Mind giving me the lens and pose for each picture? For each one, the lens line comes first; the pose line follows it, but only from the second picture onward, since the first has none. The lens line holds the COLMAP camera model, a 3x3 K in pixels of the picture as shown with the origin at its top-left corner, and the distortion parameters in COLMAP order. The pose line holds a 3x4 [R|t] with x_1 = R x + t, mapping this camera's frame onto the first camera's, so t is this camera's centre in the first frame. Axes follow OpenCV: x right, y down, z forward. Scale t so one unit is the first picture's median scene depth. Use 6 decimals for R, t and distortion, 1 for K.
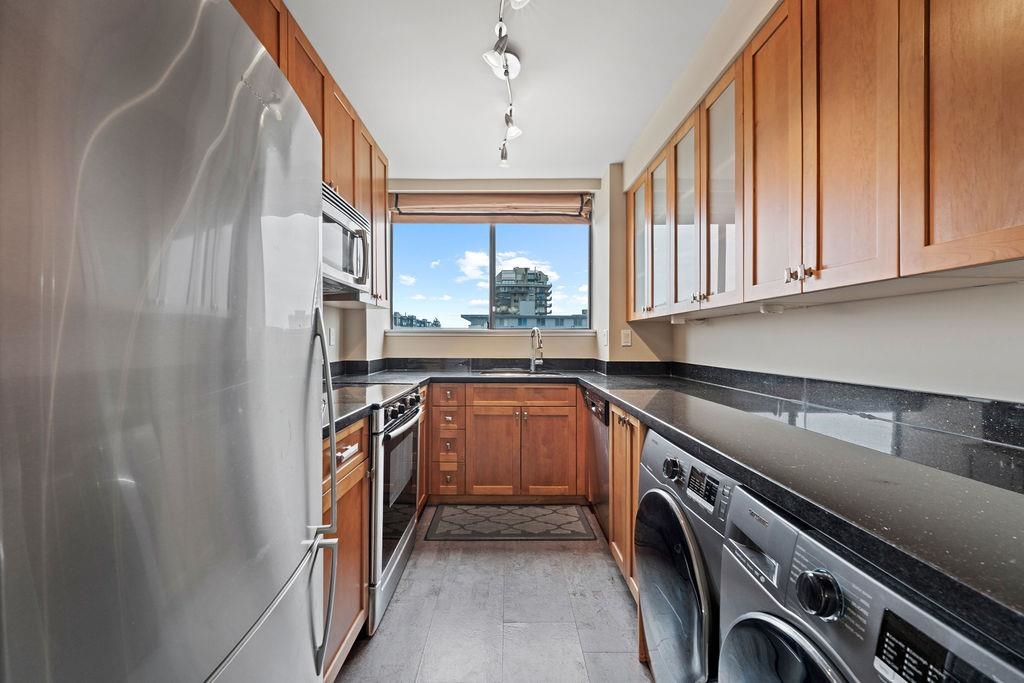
lens RADIAL K [[421.7, 0, 506.3], [0, 421.7, 338.4], [0, 0, 1]] dist [0.000893, 0.000183]
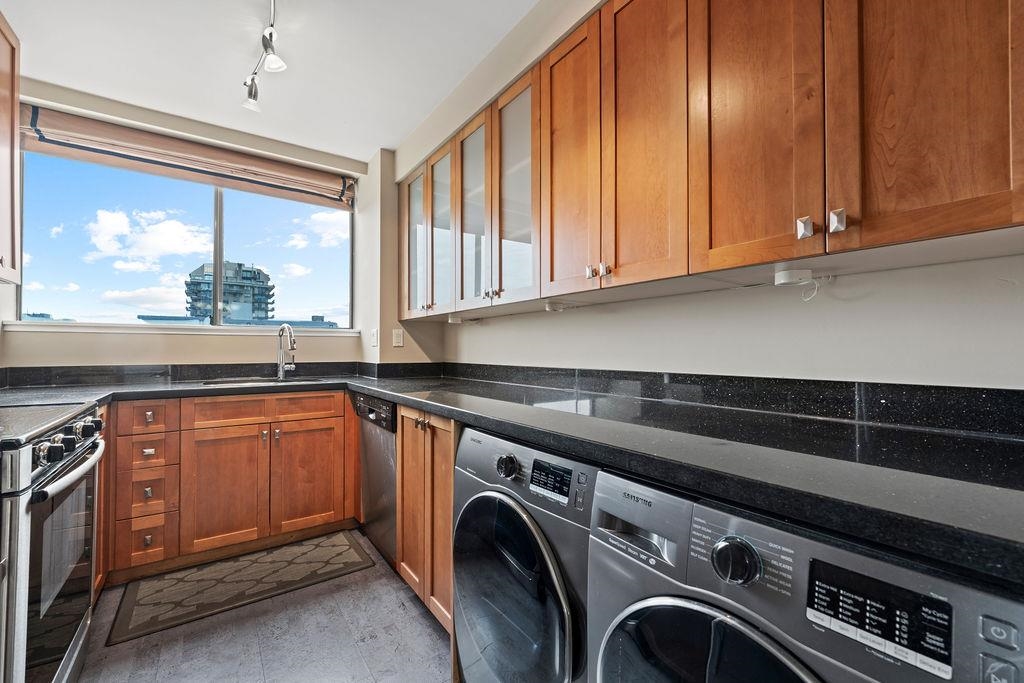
lens RADIAL K [[418.9, 0, 511.0], [0, 418.9, 343.7], [0, 0, 1]] dist [-0.001182, -0.000563]
pose [[0.811675, 0.006418, 0.584074, -0.069274], [-0.001459, 0.999959, -0.008961, 0.024722], [-0.584108, 0.006421, 0.811651, 0.126506]]
